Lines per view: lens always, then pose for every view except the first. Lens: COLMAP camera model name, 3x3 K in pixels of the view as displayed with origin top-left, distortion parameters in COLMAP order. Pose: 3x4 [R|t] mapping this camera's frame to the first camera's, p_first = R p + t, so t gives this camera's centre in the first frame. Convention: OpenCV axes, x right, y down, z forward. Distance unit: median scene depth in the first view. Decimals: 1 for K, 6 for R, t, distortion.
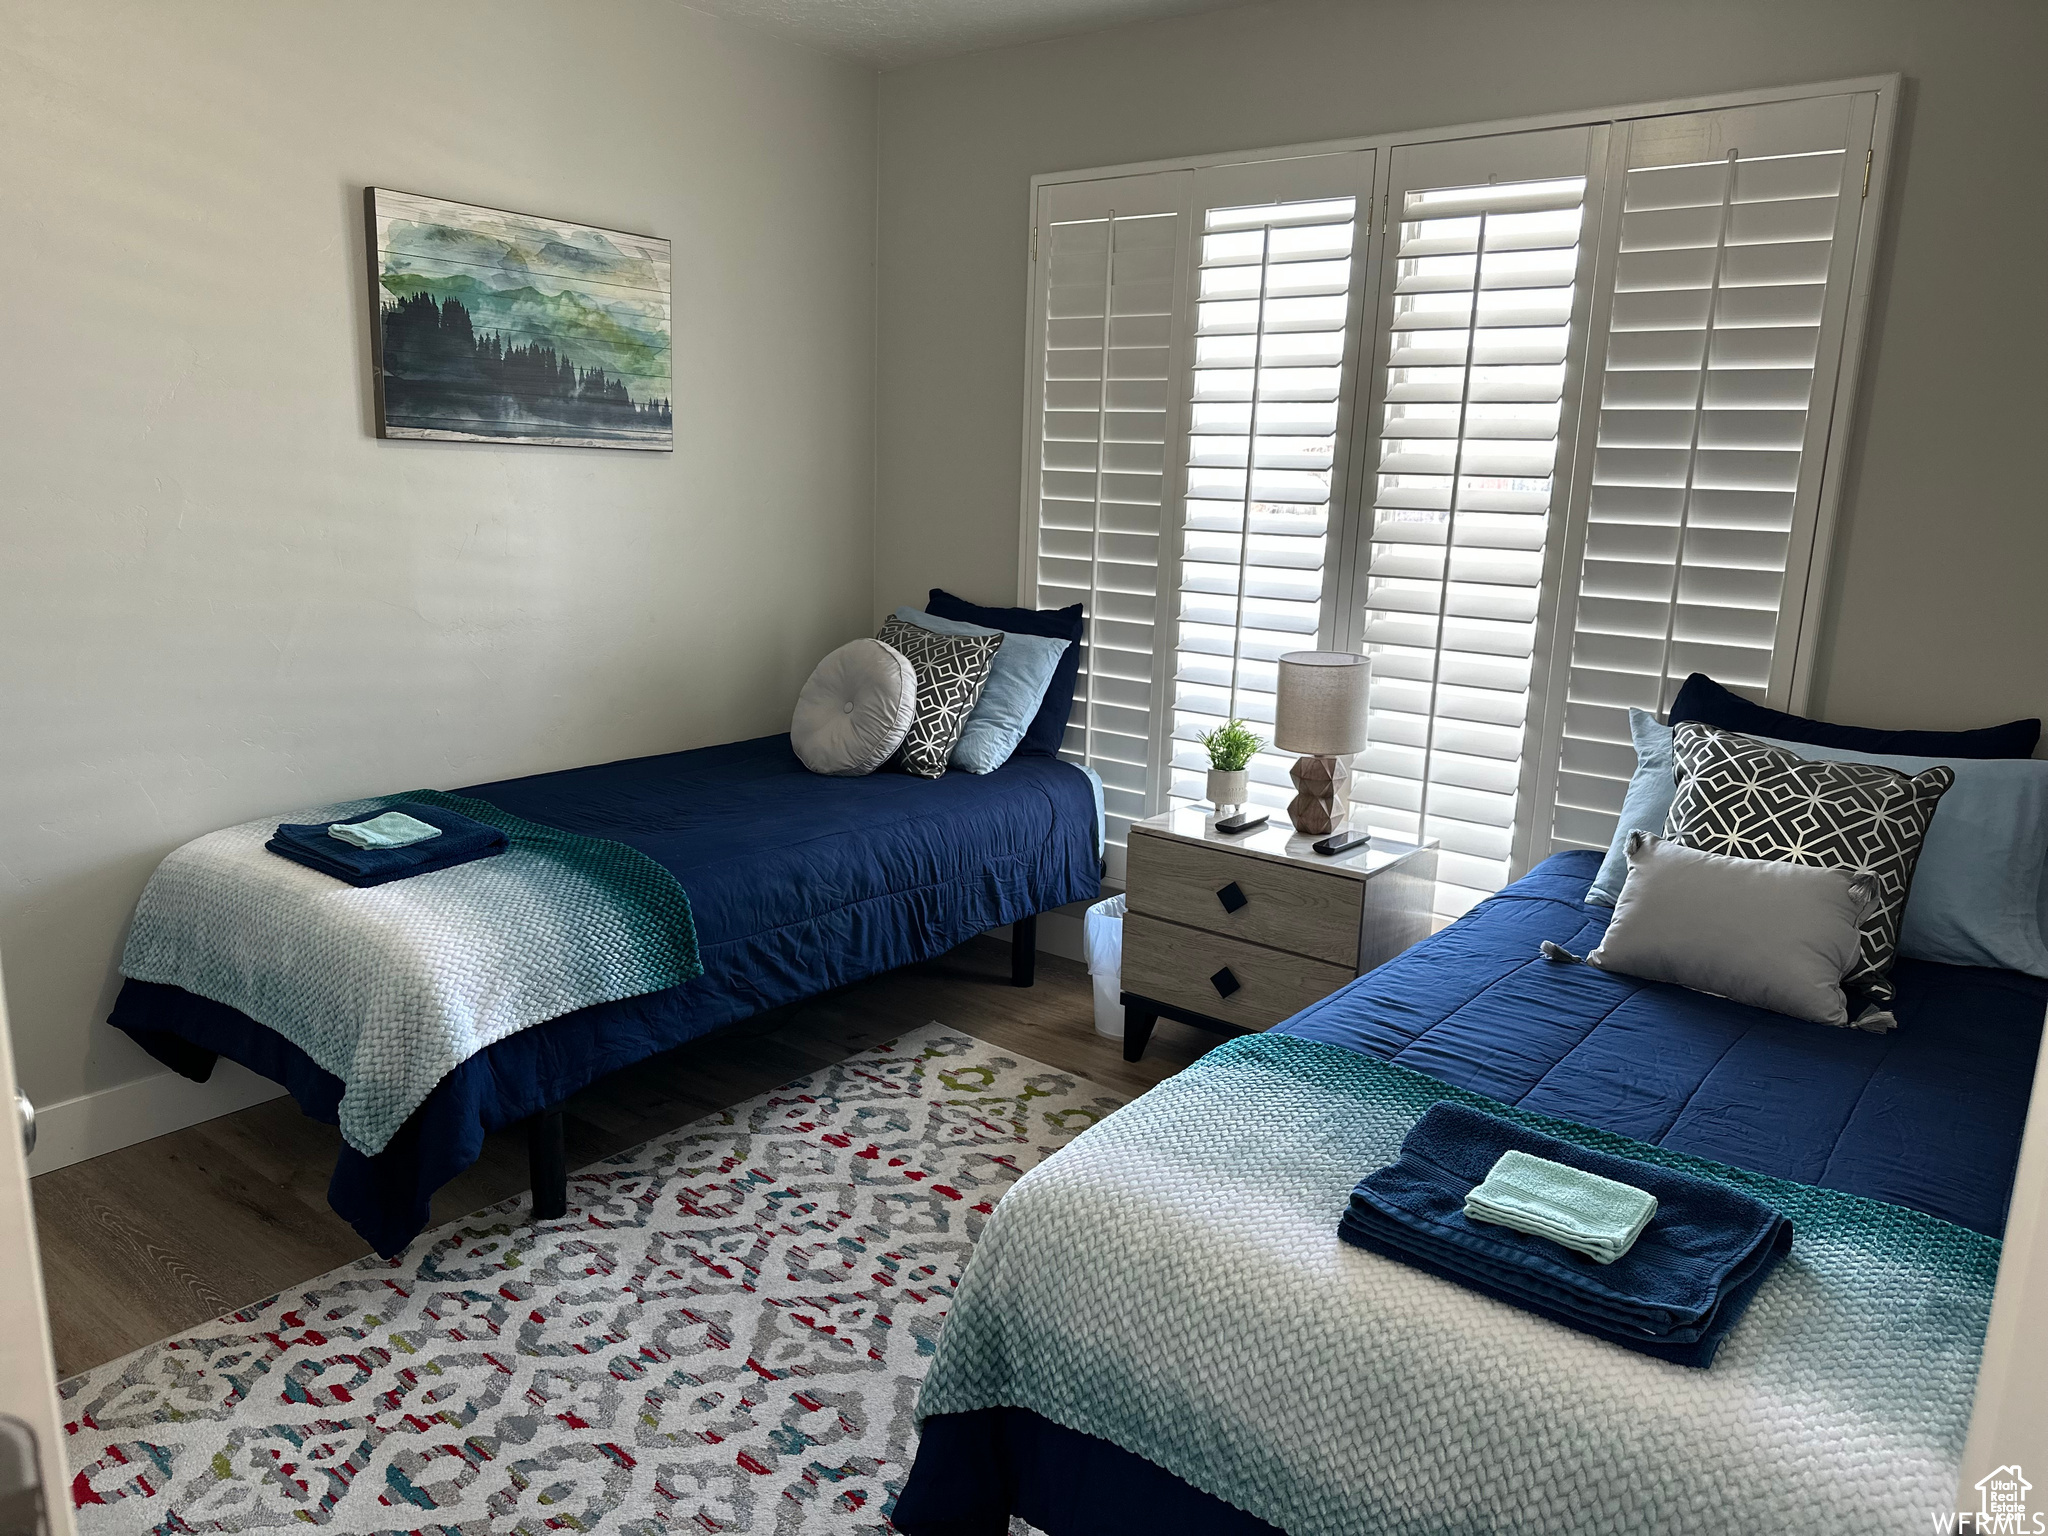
lens RADIAL K [[1420.6, 0, 1029.9], [0, 1420.6, 766.0], [0, 0, 1]] dist [0.124939, -0.185419]
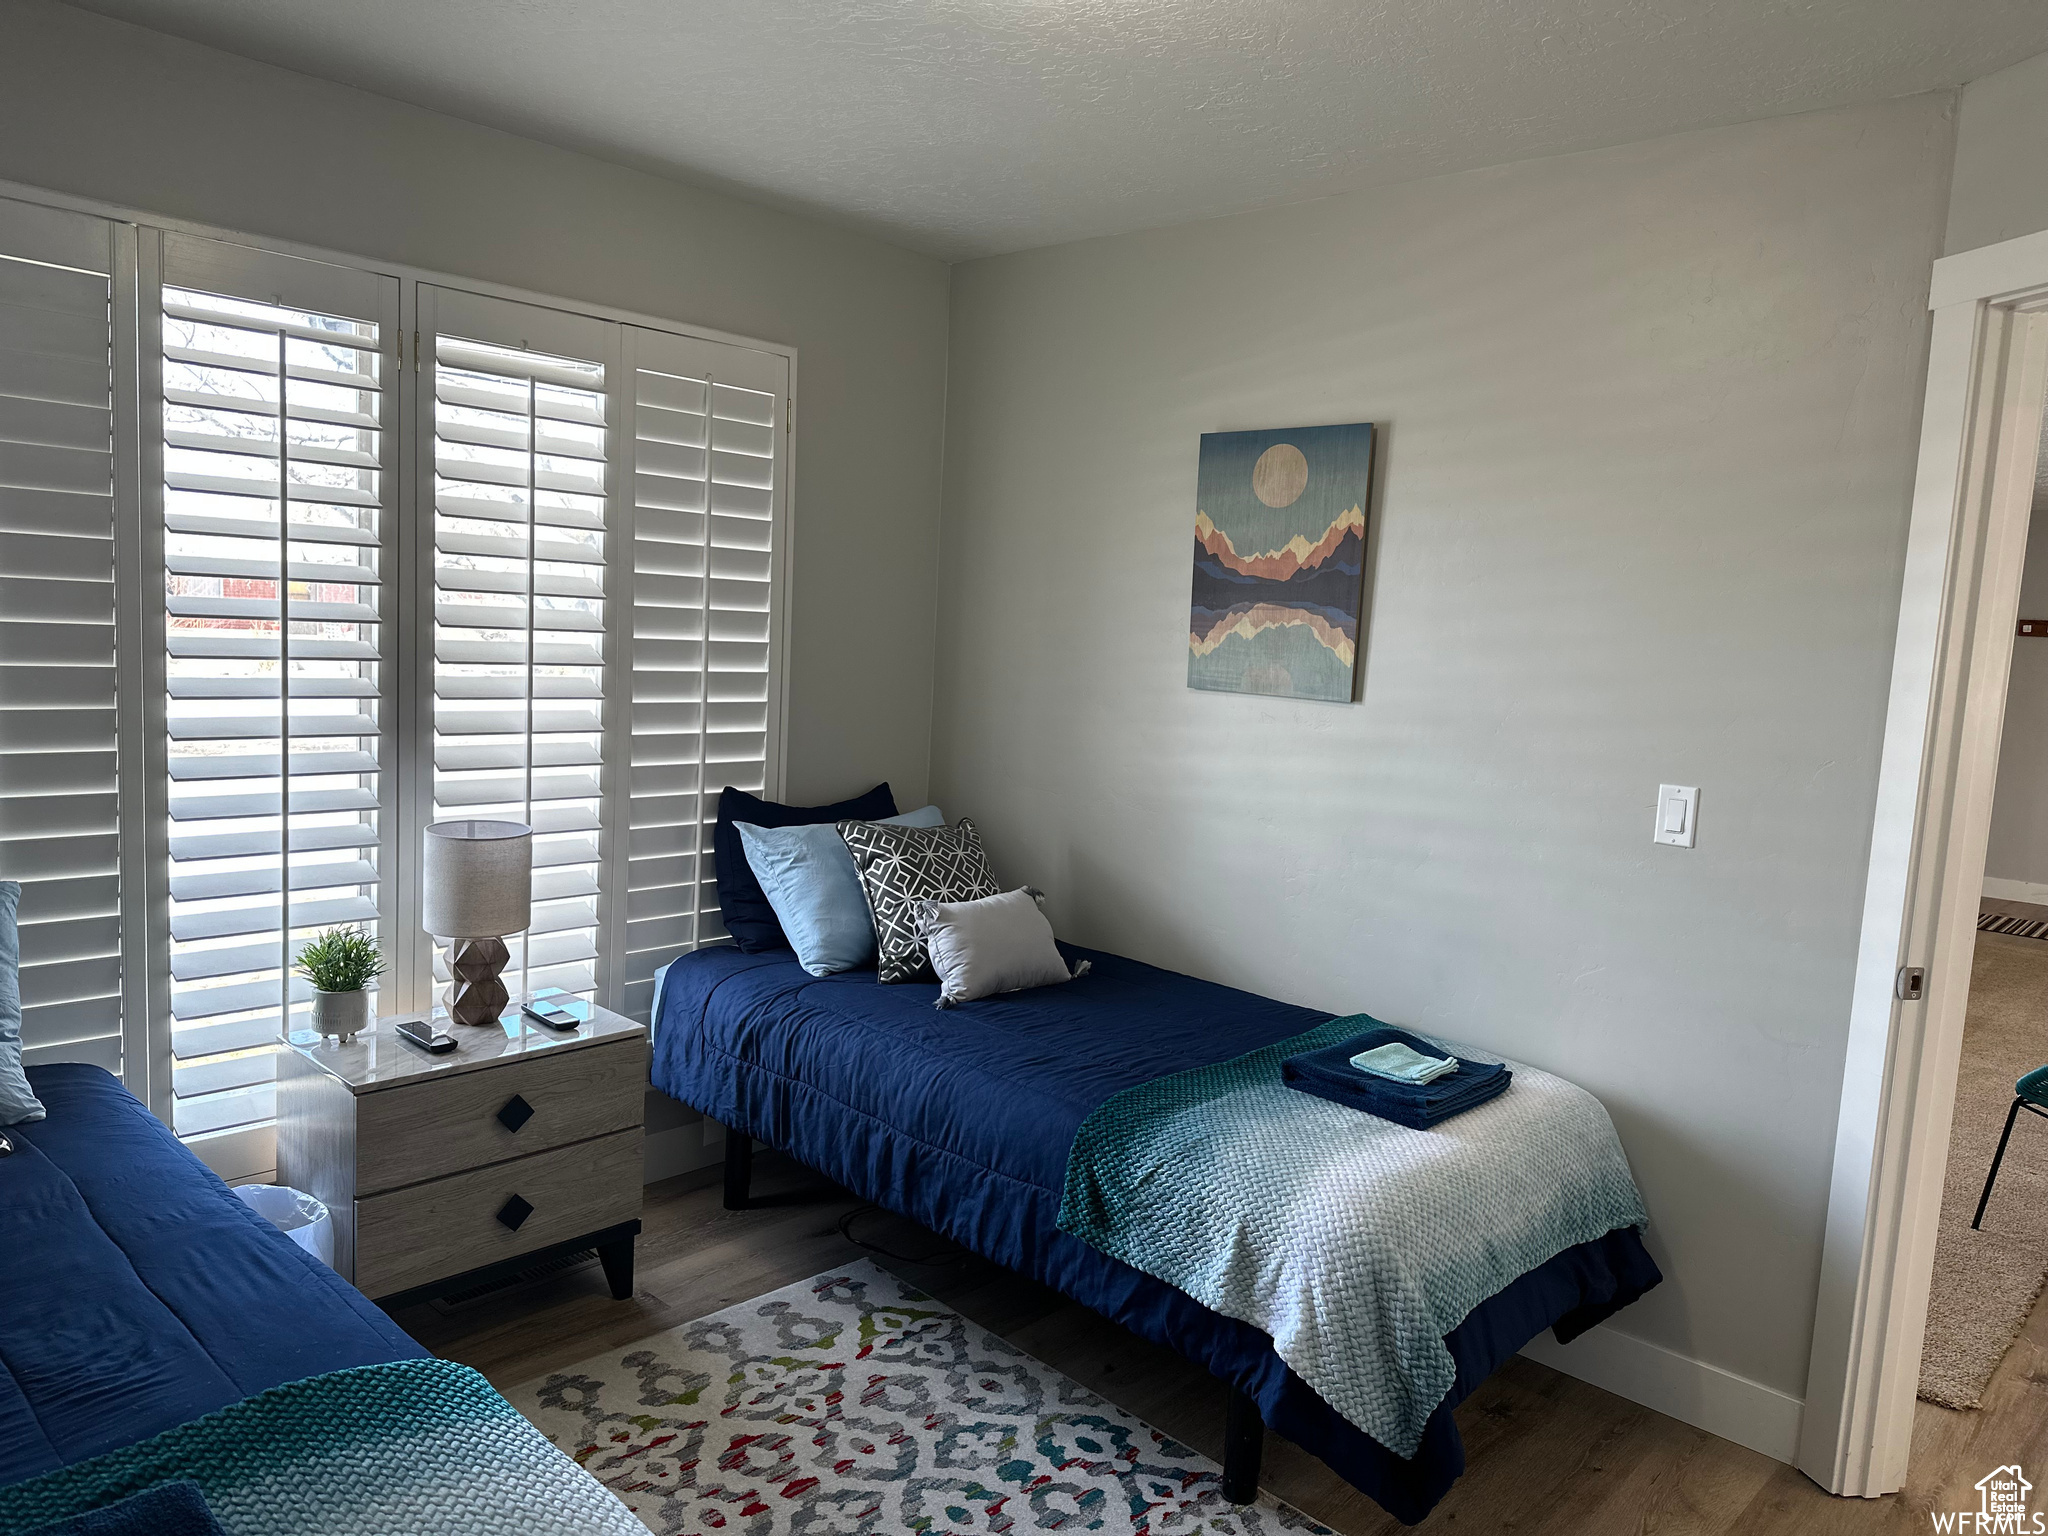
lens RADIAL K [[1494.5, 0, 1024.0], [0, 1494.5, 768.0], [0, 0, 1]] dist [0.140522, -0.001727]
pose [[0.128034, -0.136430, 0.982341, -0.743129], [0.167007, 0.979315, 0.114243, -0.178068], [-0.977607, 0.149431, 0.148170, 0.541641]]
